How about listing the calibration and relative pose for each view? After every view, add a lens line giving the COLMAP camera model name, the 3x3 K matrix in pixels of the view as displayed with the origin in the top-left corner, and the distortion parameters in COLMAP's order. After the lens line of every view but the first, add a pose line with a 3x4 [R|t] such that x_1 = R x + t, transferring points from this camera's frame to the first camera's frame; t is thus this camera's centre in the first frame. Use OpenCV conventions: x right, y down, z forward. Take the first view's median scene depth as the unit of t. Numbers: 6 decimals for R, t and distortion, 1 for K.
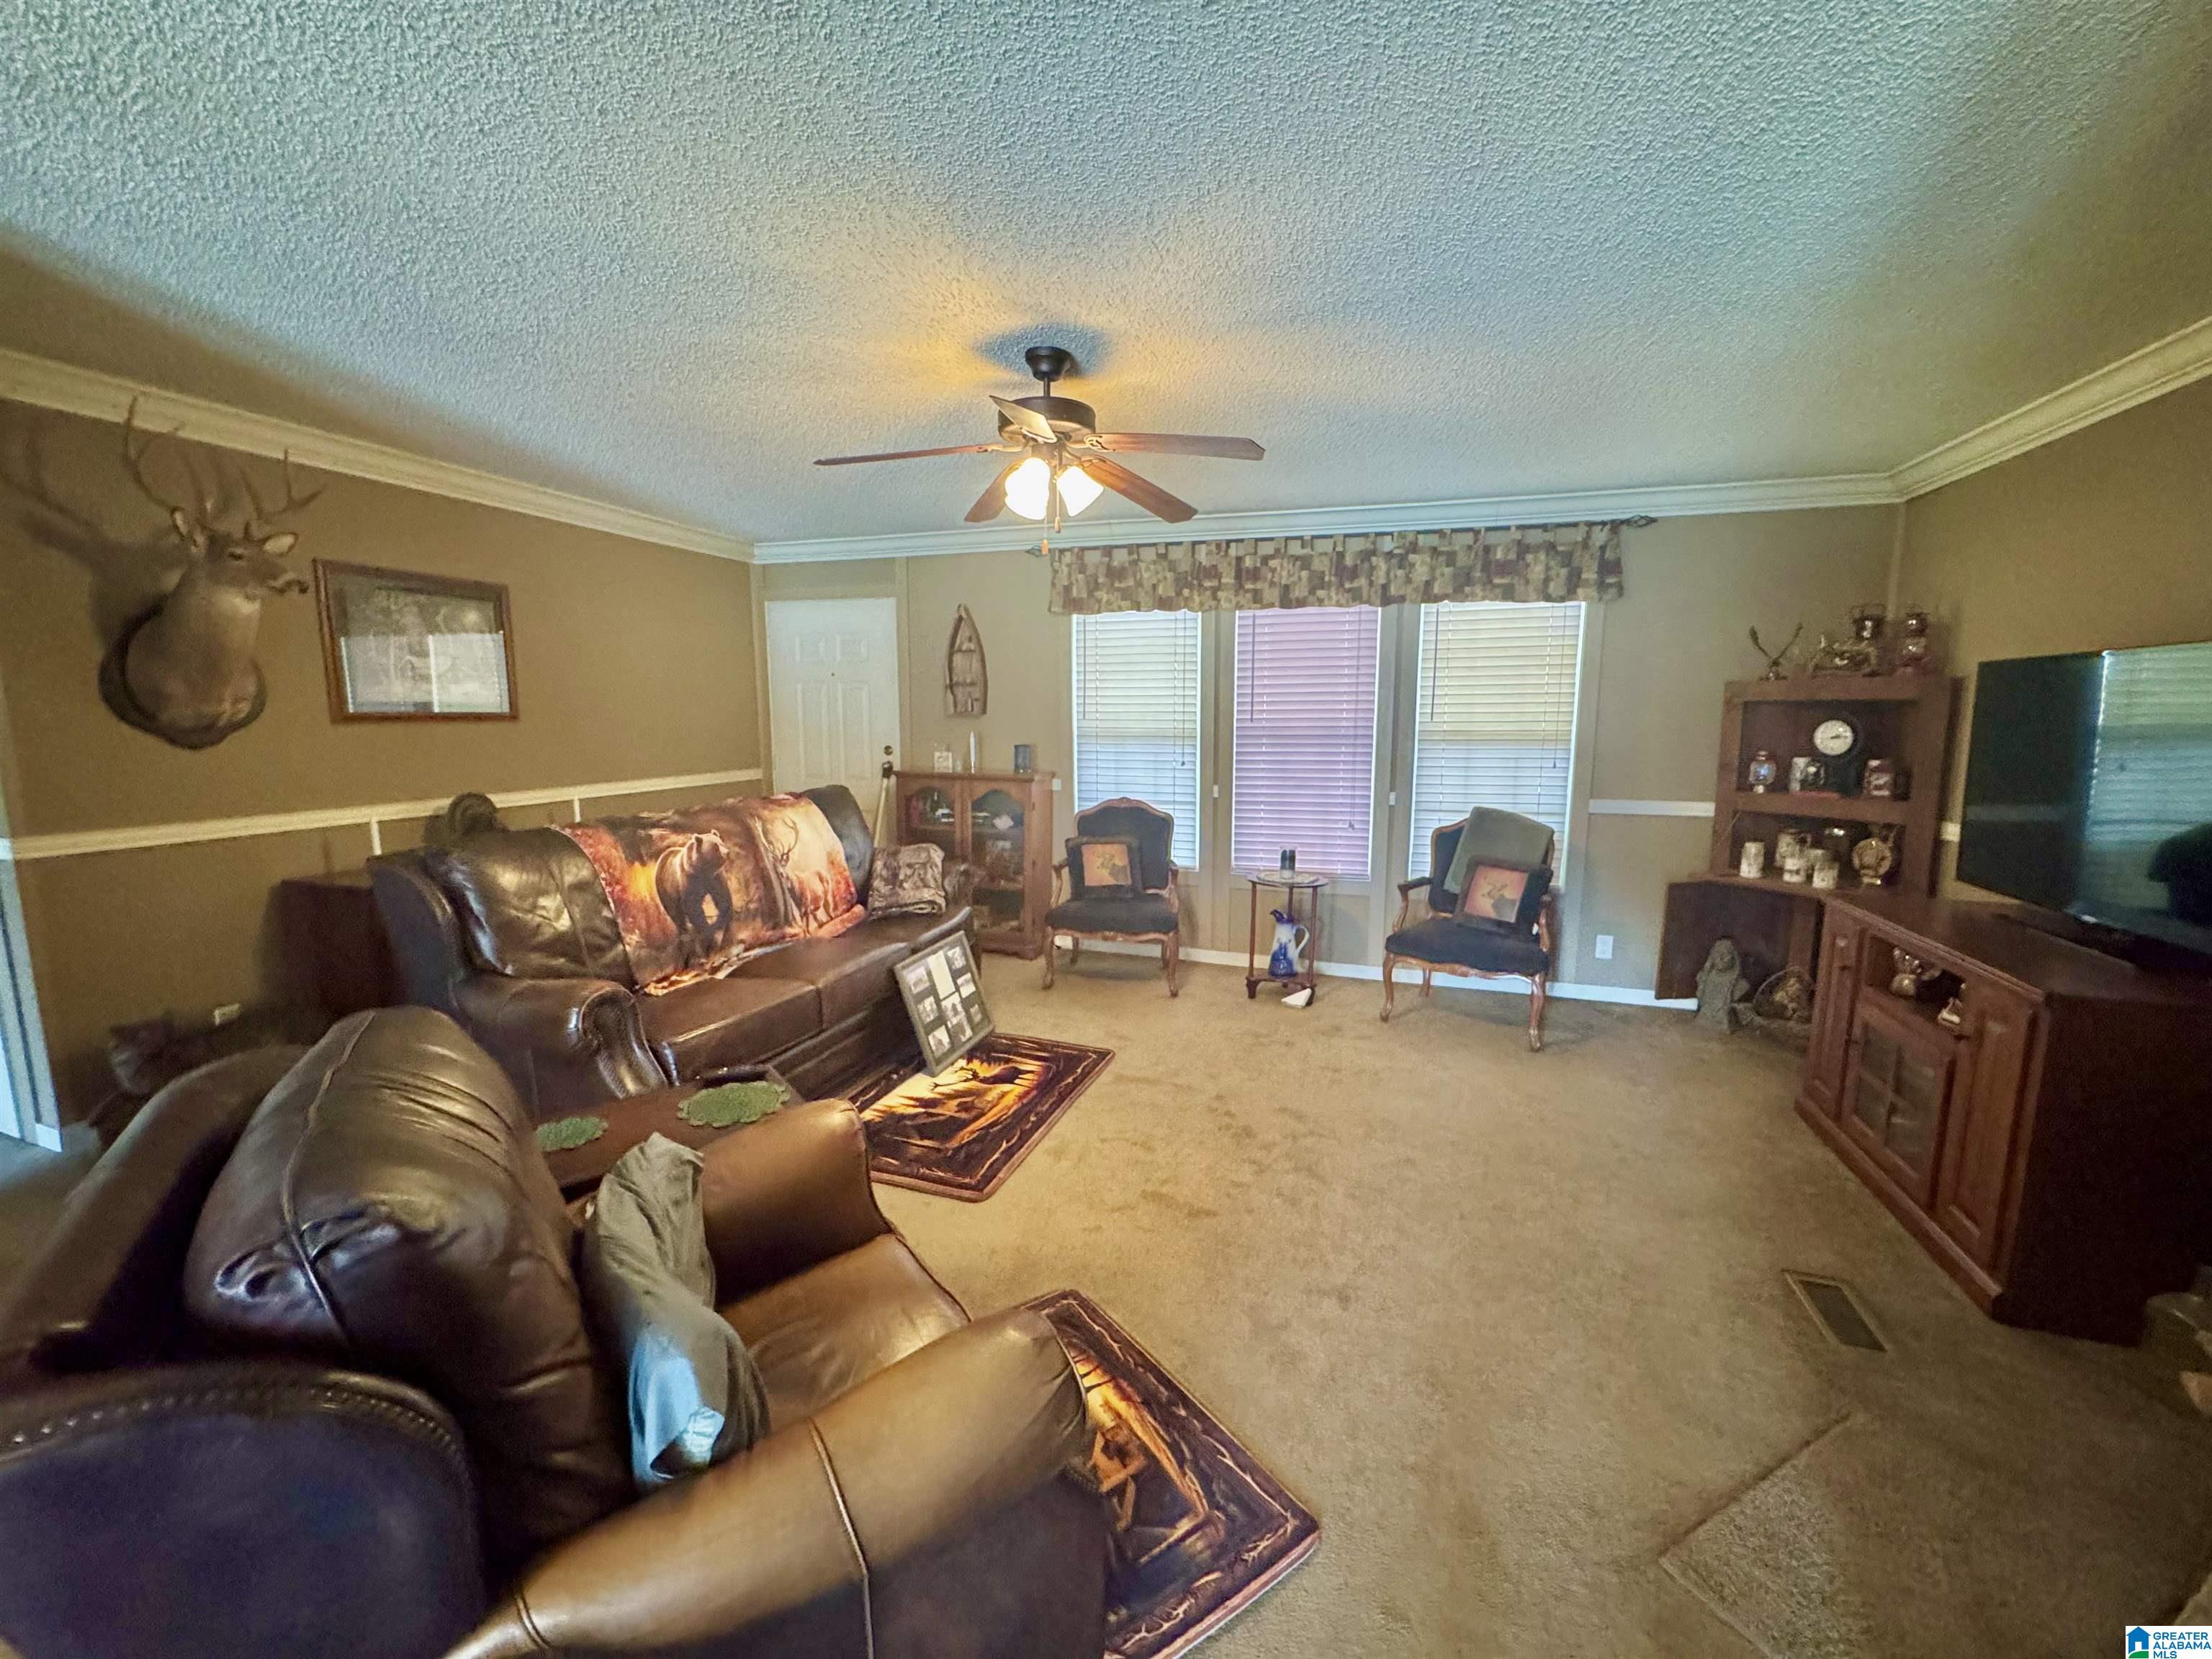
lens RADIAL K [[887.1, 0, 1110.3], [0, 887.1, 834.1], [0, 0, 1]] dist [-0.003748, 0.000532]
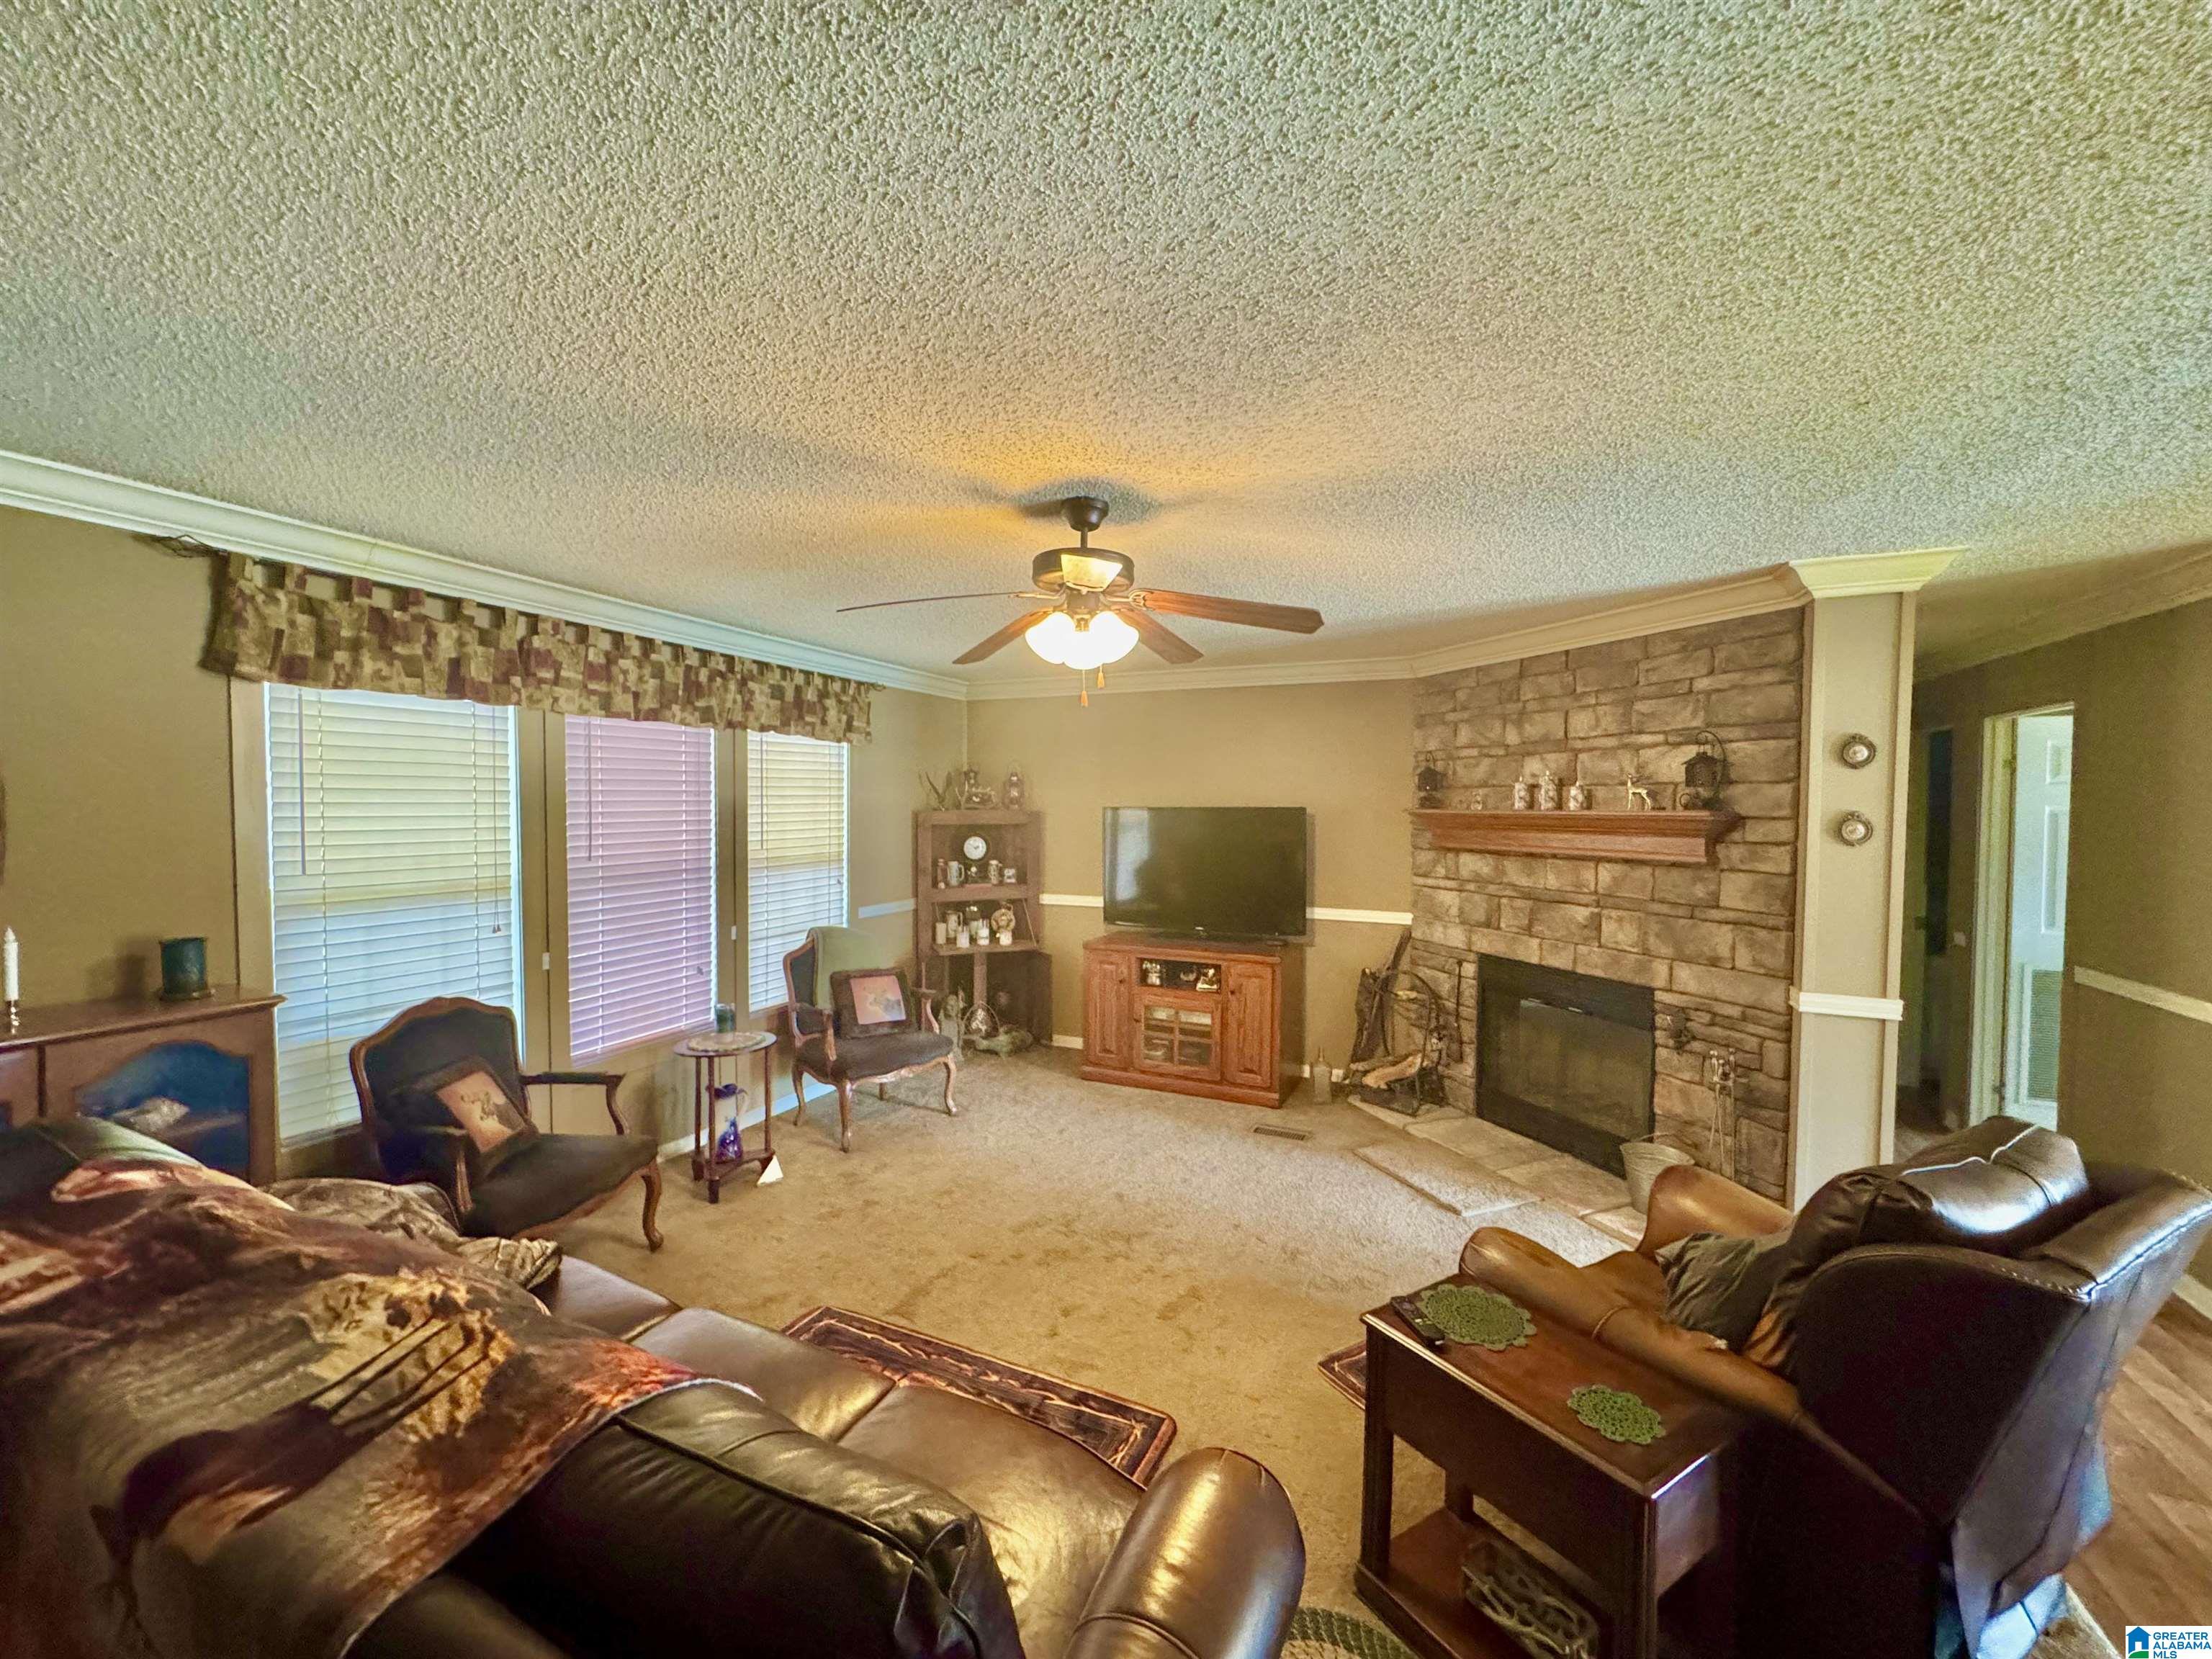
lens RADIAL K [[887.1, 0, 1106.0], [0, 887.1, 827.5], [0, 0, 1]] dist [-0.003748, 0.000532]
pose [[0.110618, -0.025683, 0.993531, -0.572204], [0.135629, 0.990704, 0.010509, -0.108486], [-0.984565, 0.133589, 0.113073, 0.501683]]
